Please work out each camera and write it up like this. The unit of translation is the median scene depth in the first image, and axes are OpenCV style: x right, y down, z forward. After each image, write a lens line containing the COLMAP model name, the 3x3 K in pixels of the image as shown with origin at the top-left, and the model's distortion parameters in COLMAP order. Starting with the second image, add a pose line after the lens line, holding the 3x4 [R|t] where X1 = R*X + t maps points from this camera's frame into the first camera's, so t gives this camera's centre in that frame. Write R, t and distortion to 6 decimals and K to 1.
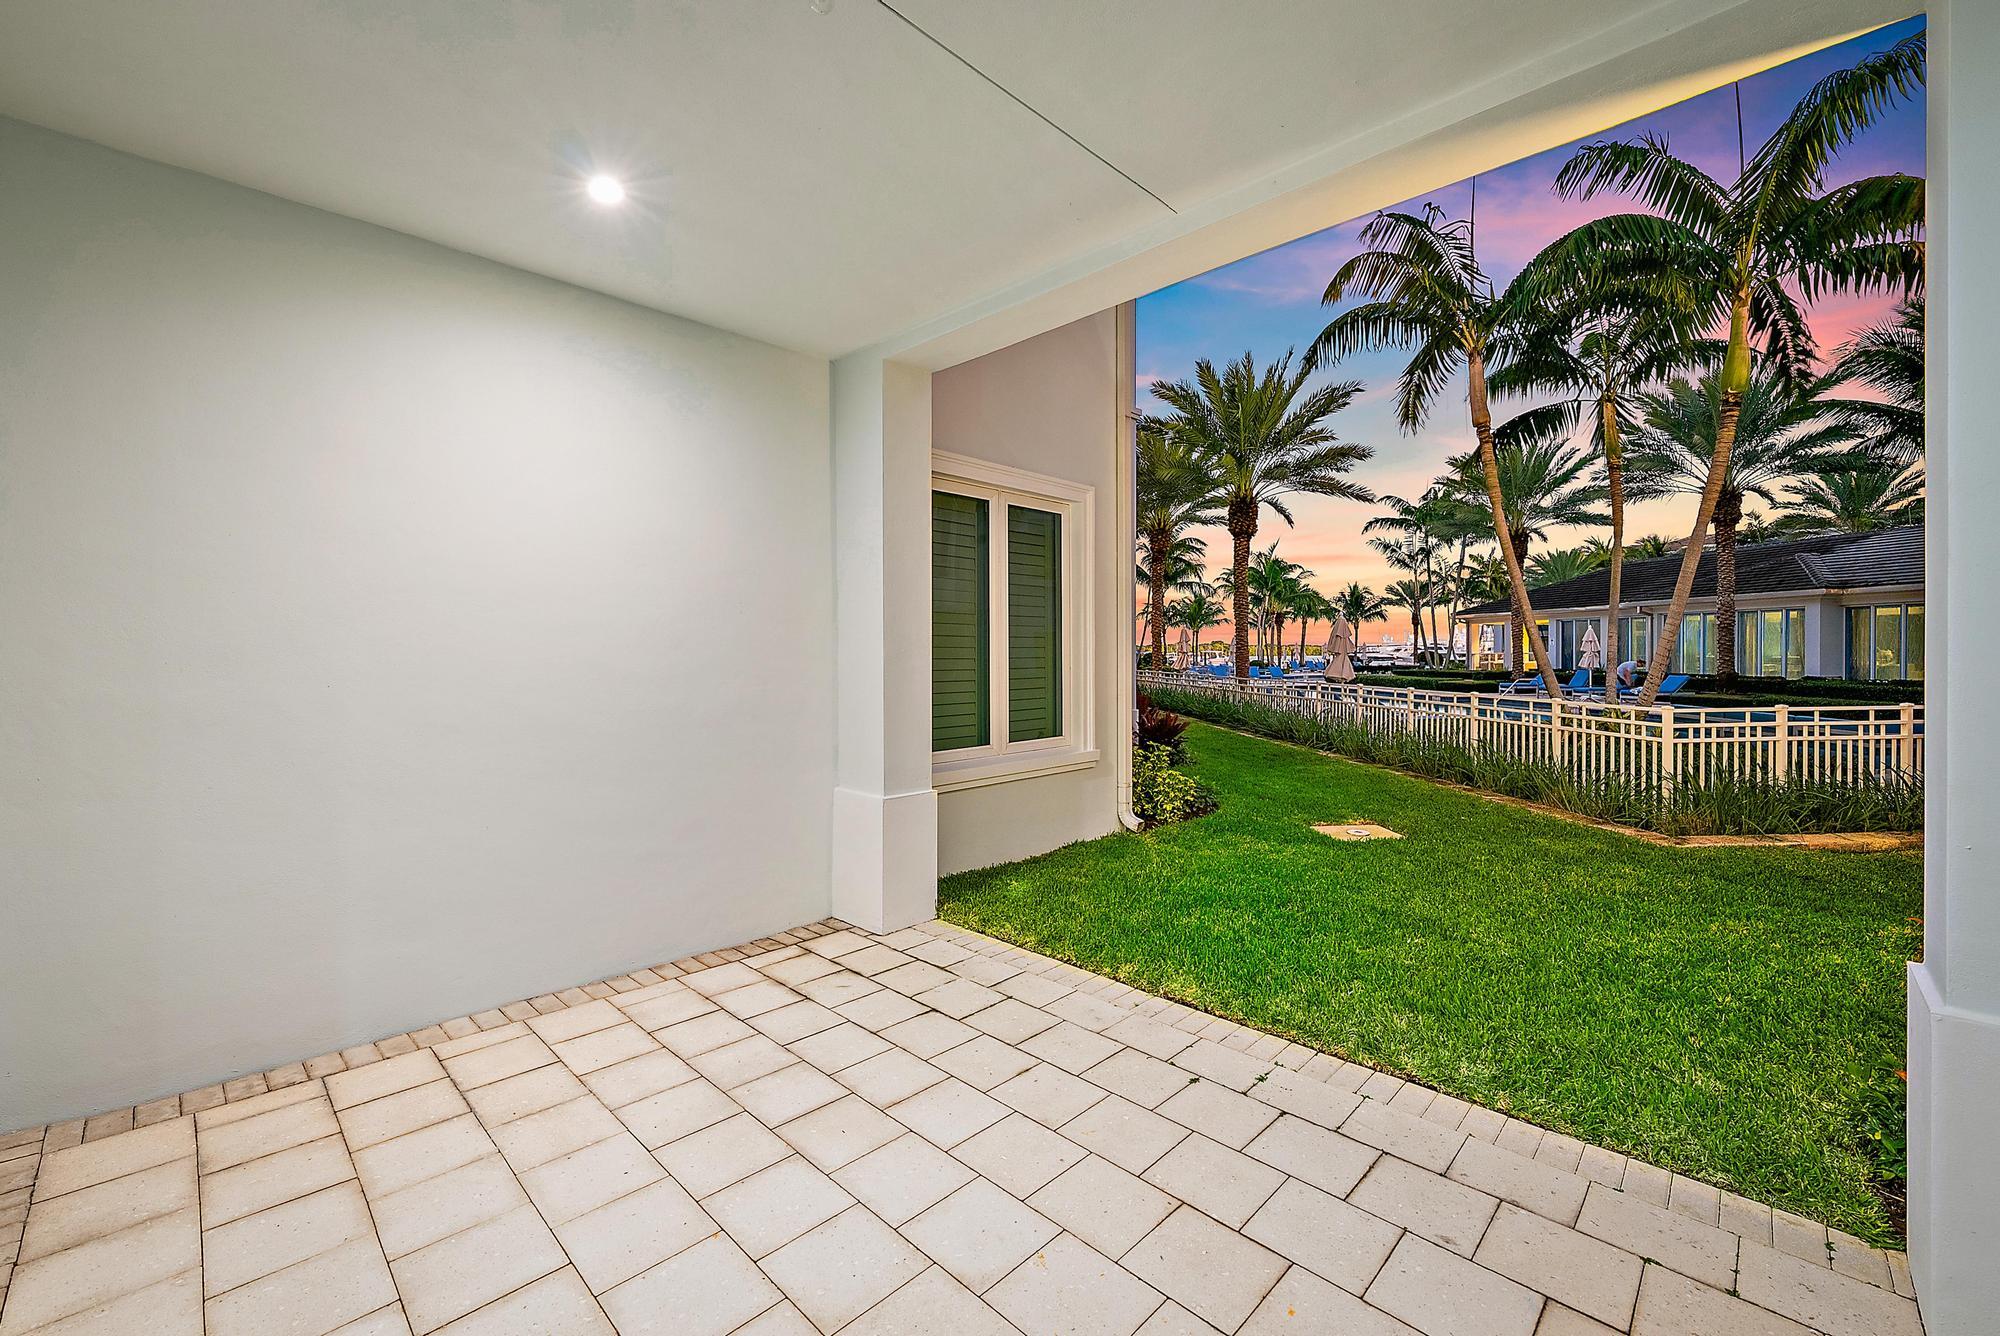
lens RADIAL K [[799.5, 0, 1000.0], [0, 799.5, 668.0], [0, 0, 1]] dist [-0.002559, -0.000317]
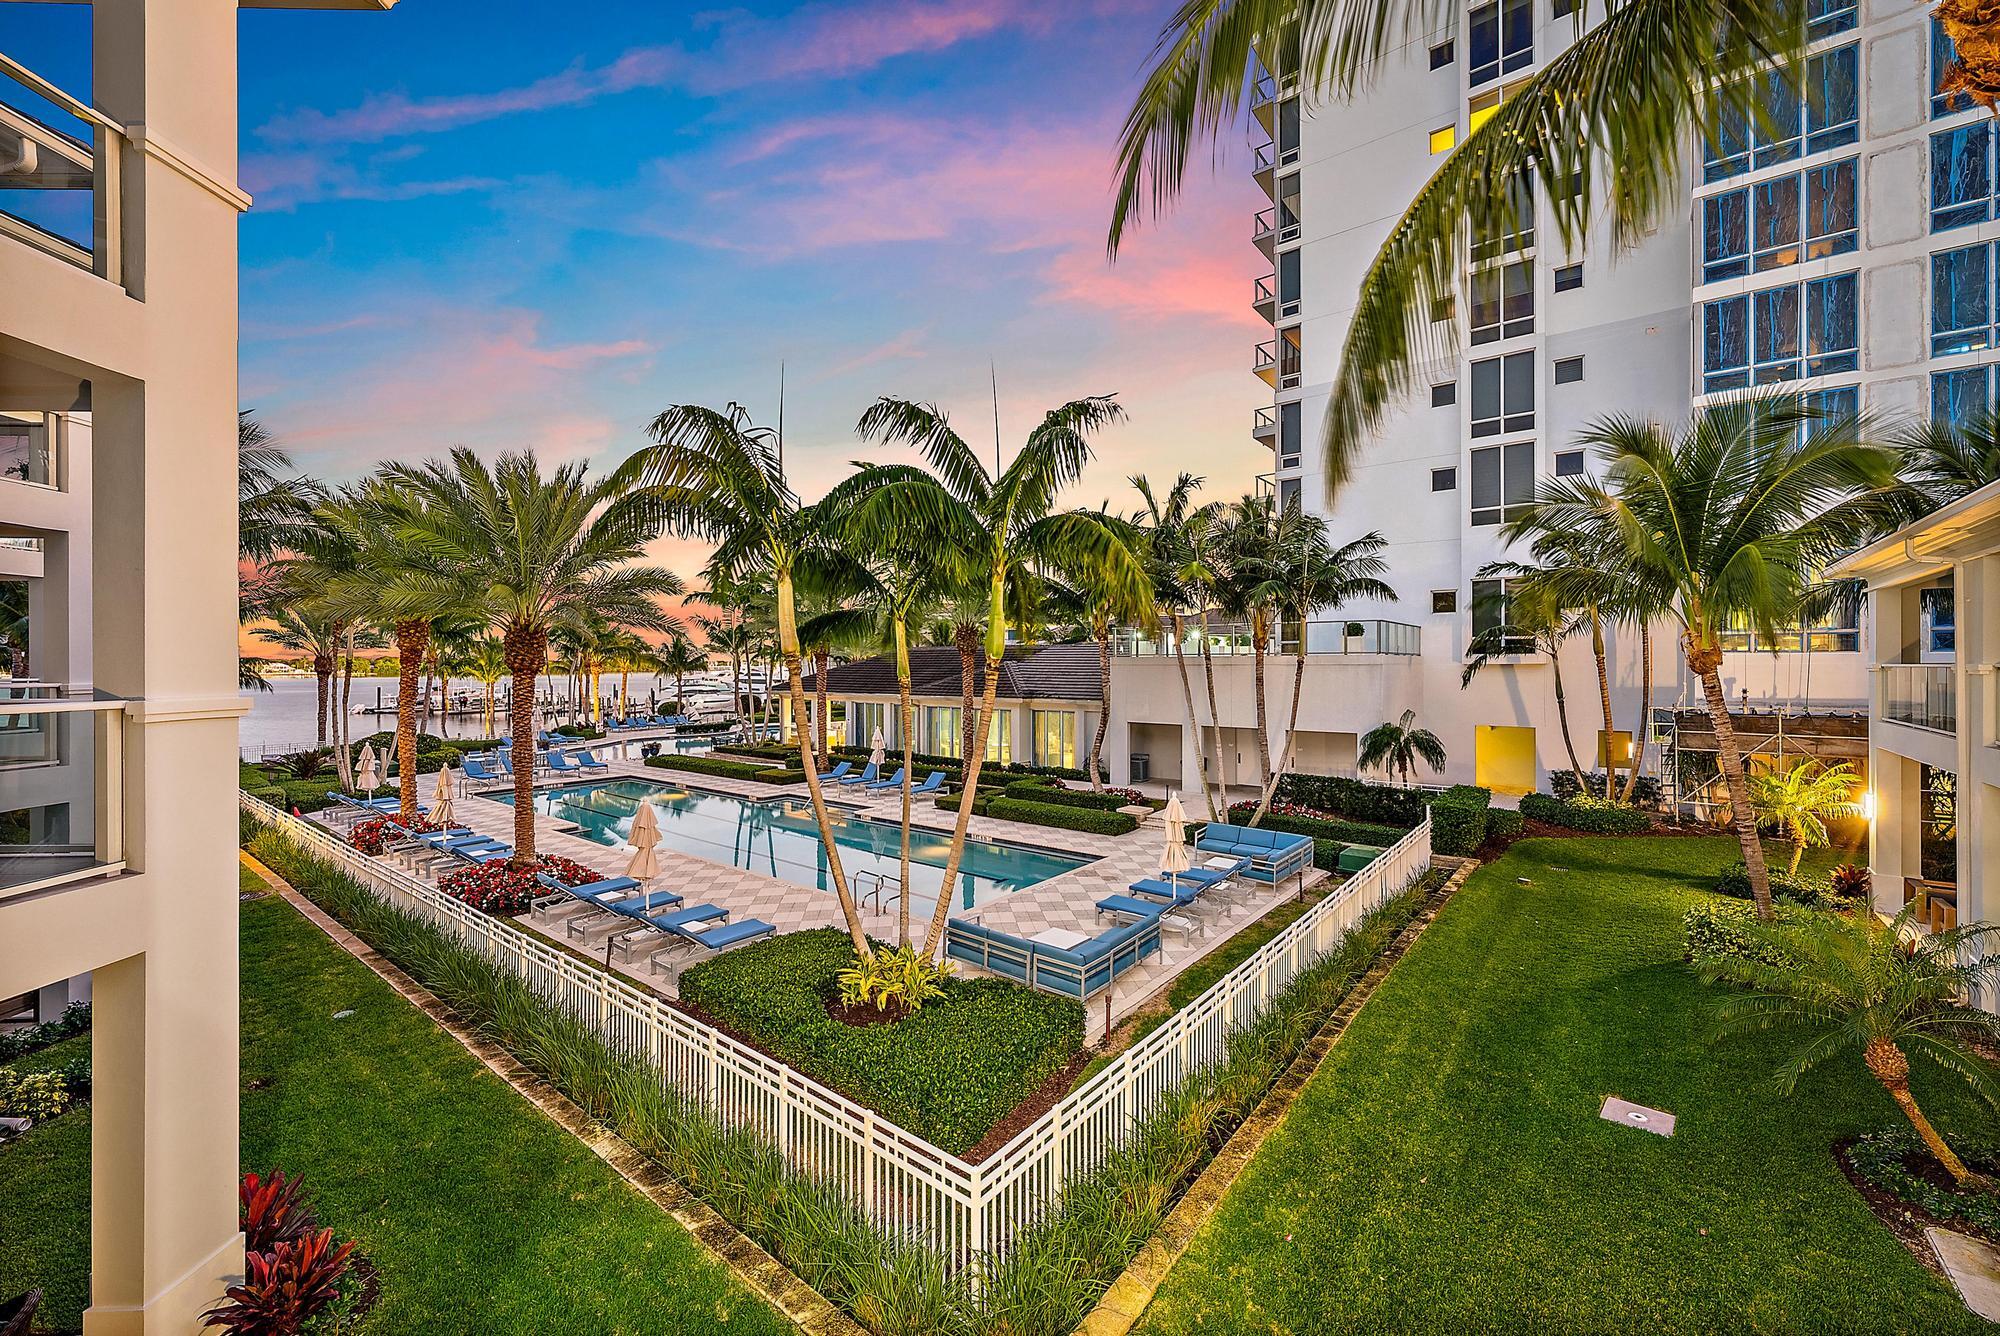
lens RADIAL K [[789.7, 0, 1000.0], [0, 789.7, 668.0], [0, 0, 1]] dist [0.001991, 0.000039]
pose [[0.697989, -0.007117, 0.716074, 0.071867], [0.004179, 0.999974, 0.005865, -0.174337], [-0.716097, -0.001101, 0.698000, 0.116099]]
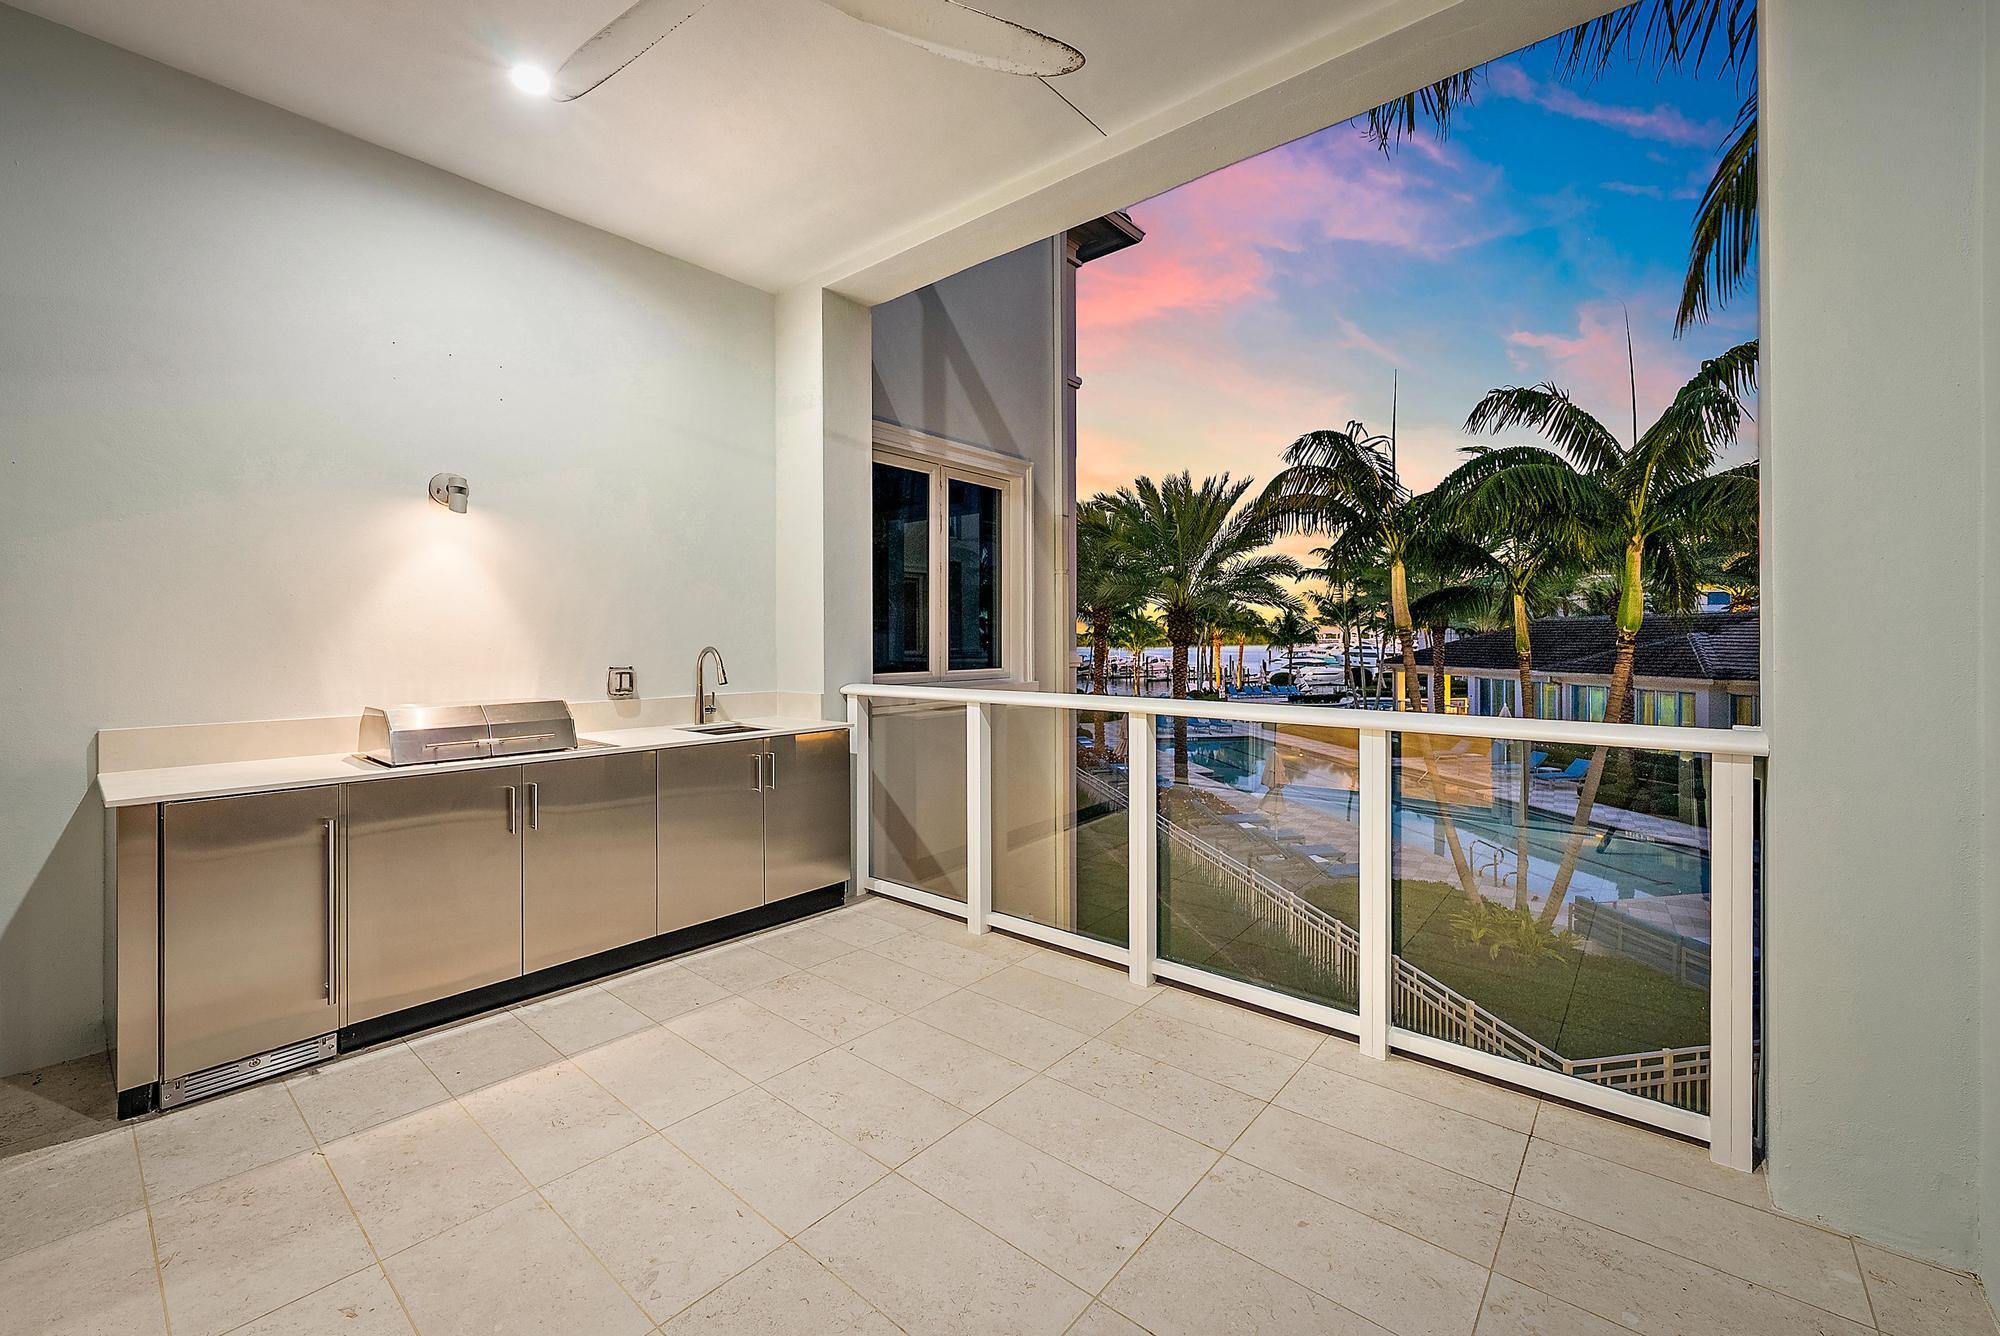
lens RADIAL K [[807.6, 0, 1008.4], [0, 807.6, 633.4], [0, 0, 1]] dist [-0.001201, -0.000049]
pose [[0.996636, -0.003554, 0.081876, -0.000114], [0.004094, 0.999971, -0.006430, -0.174693], [-0.081851, 0.006744, 0.996622, -0.007620]]
